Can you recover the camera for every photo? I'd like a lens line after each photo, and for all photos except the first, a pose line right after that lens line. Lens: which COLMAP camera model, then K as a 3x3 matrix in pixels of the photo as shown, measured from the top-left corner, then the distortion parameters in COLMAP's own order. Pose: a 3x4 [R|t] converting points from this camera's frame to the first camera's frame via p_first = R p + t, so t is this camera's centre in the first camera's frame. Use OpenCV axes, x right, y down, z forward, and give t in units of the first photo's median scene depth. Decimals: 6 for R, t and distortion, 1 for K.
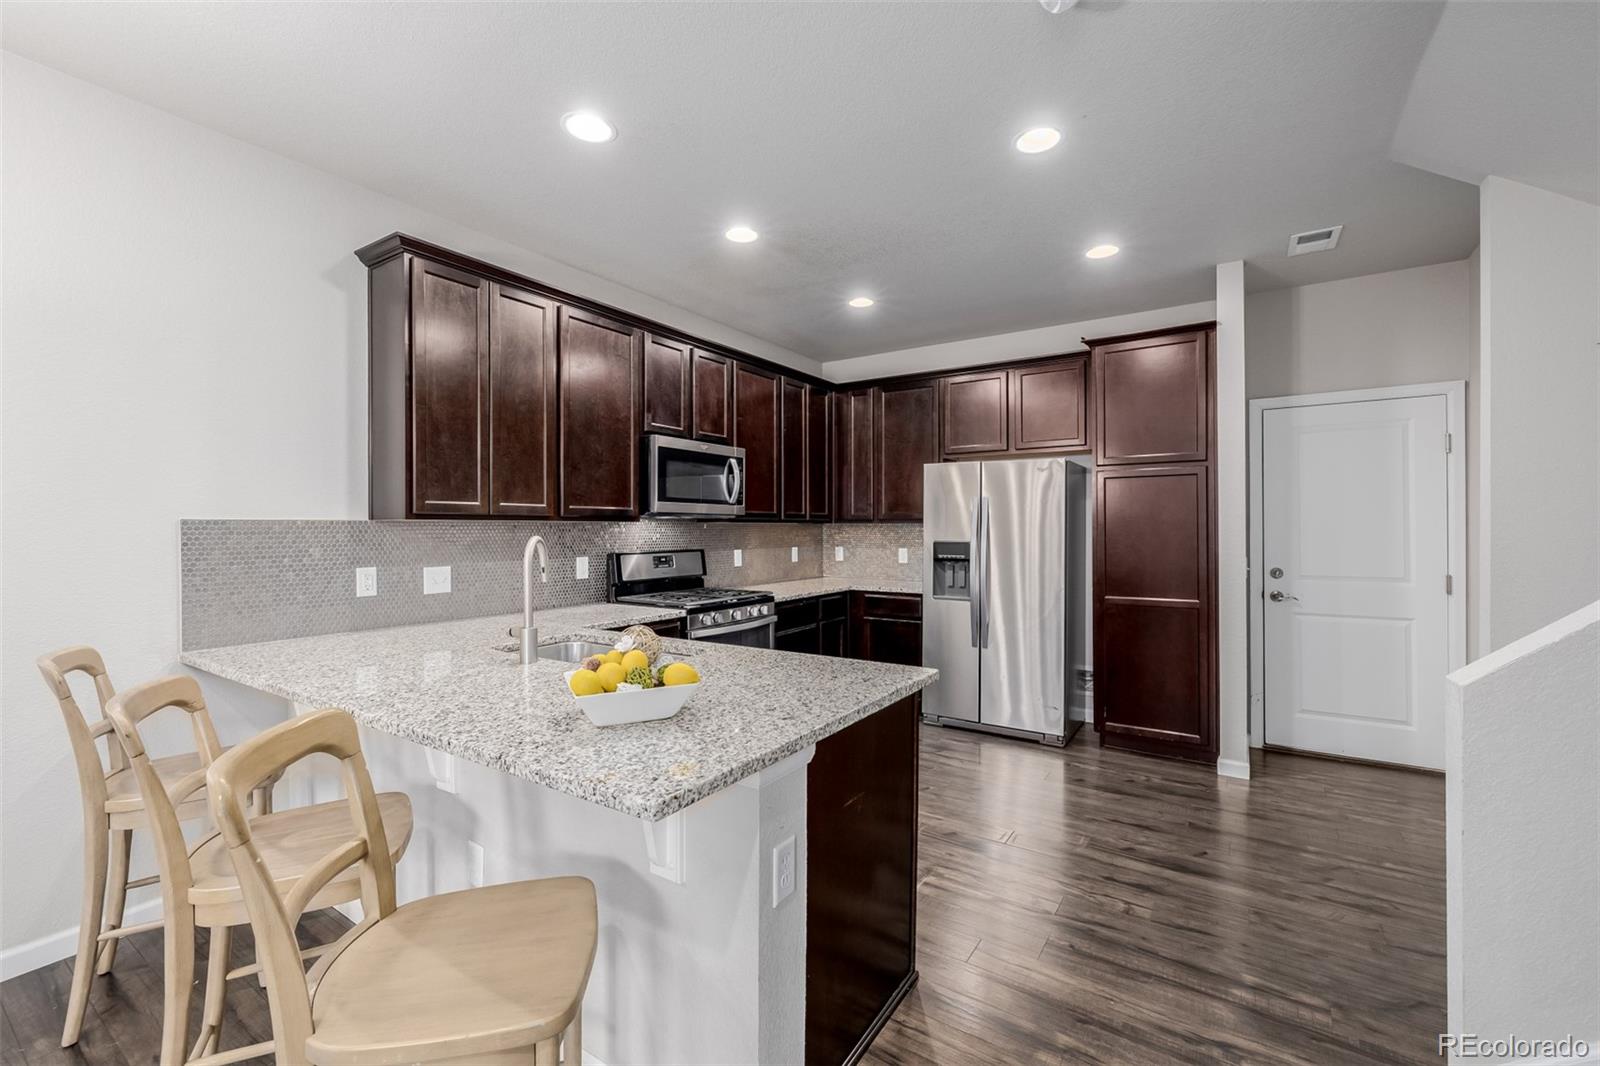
lens RADIAL K [[665.1, 0, 794.2], [0, 665.1, 523.2], [0, 0, 1]] dist [0.000318, 0.000799]
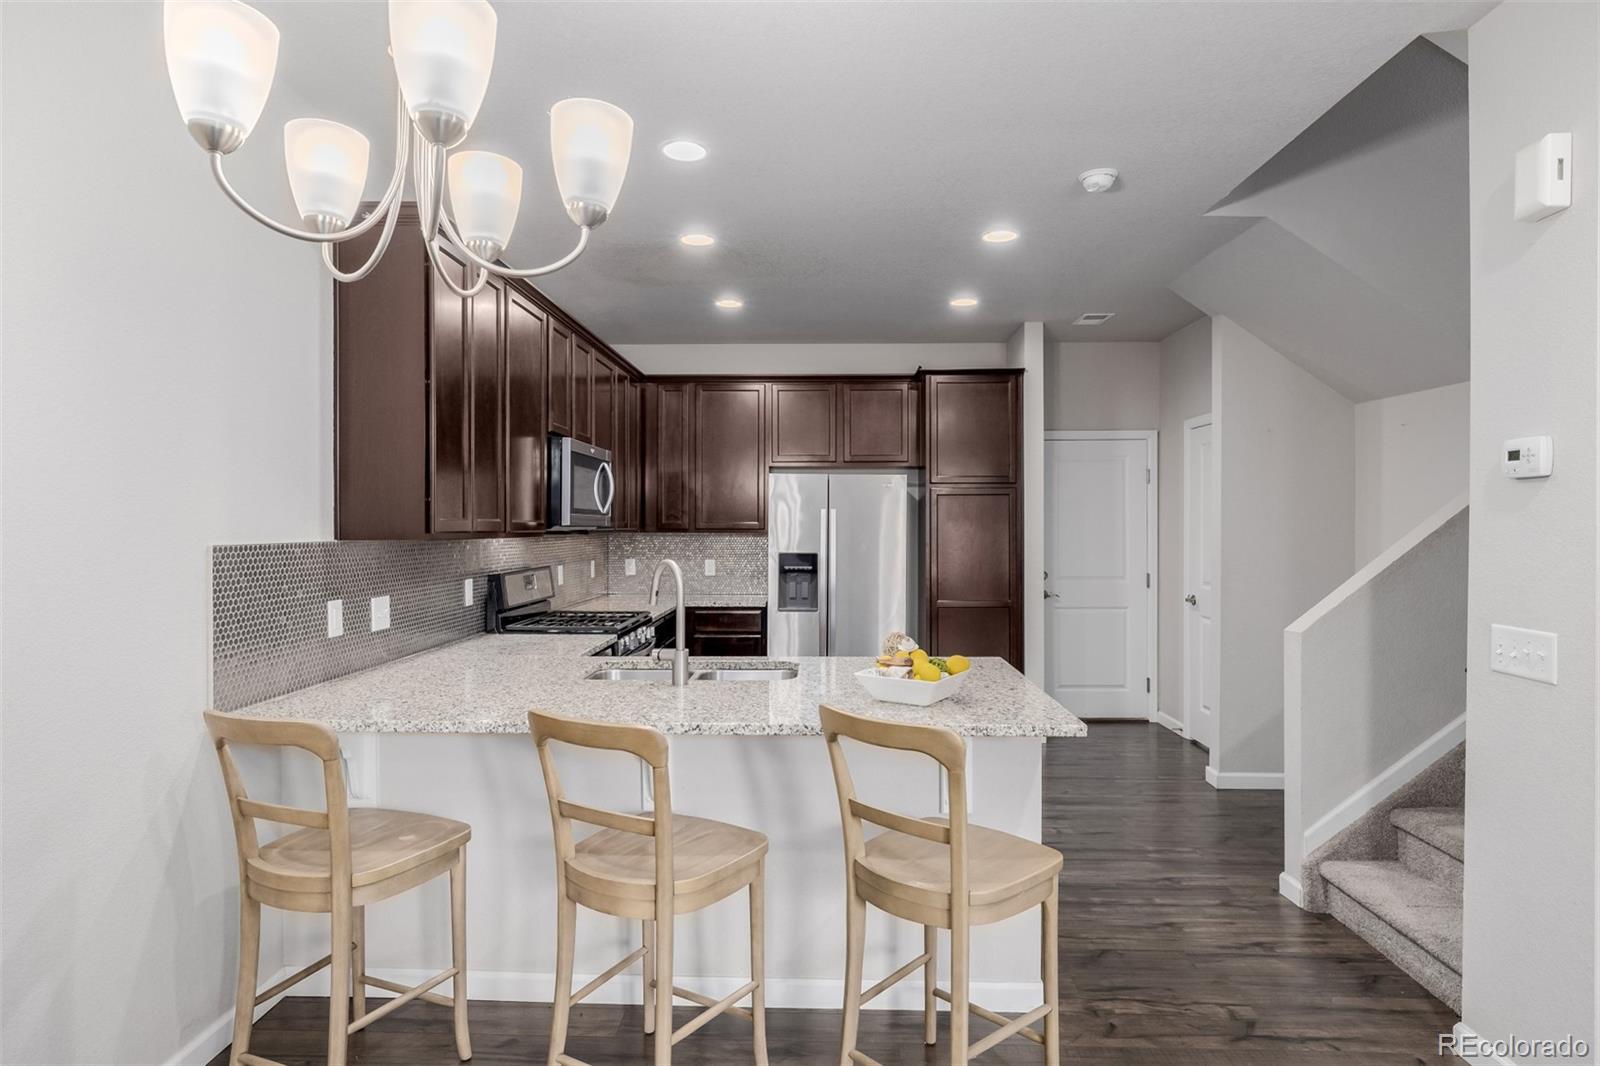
lens RADIAL K [[875.1, 0, 802.1], [0, 875.1, 518.4], [0, 0, 1]] dist [-0.005674, 0.000340]
pose [[0.849084, 0.007277, 0.528209, -0.494400], [-0.006787, 0.999973, -0.002865, -0.021988], [-0.528215, -0.001152, 0.849110, -0.122087]]
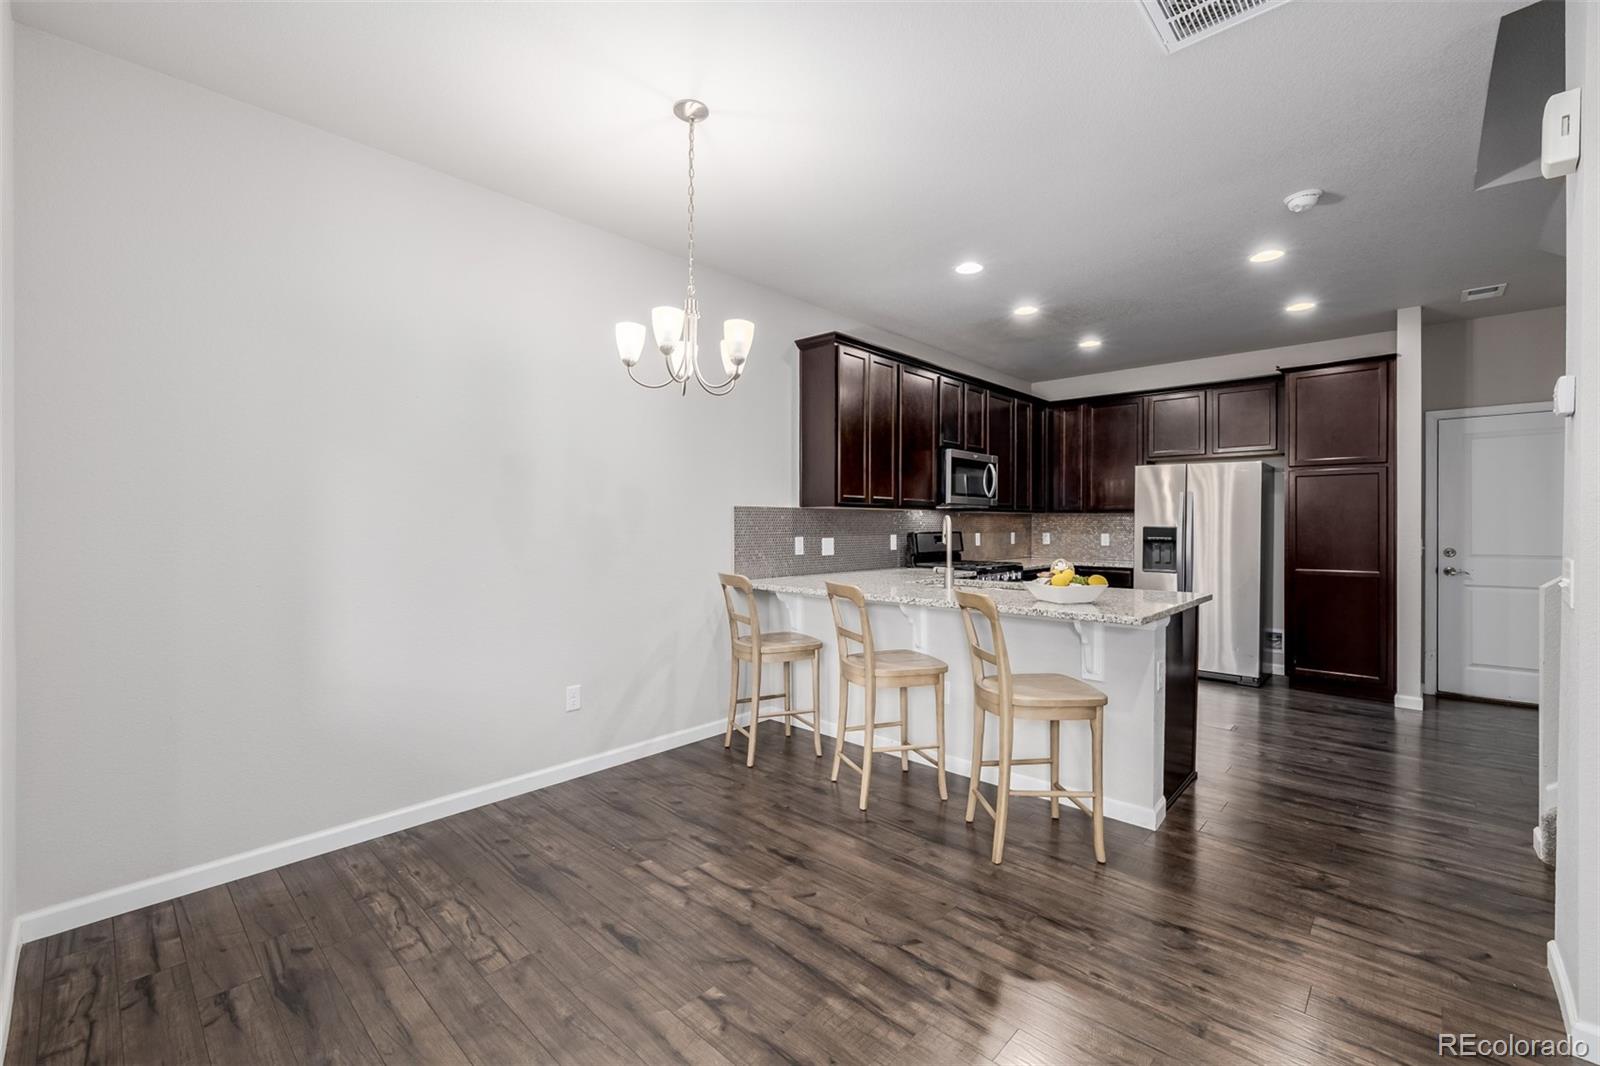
lens RADIAL K [[665.1, 0, 803.8], [0, 665.1, 521.6], [0, 0, 1]] dist [0.000318, 0.000799]
pose [[0.987908, 0.004071, -0.154987, -0.263213], [-0.003295, 0.999981, 0.005262, 0.014405], [0.155006, -0.004687, 0.987902, -0.399271]]
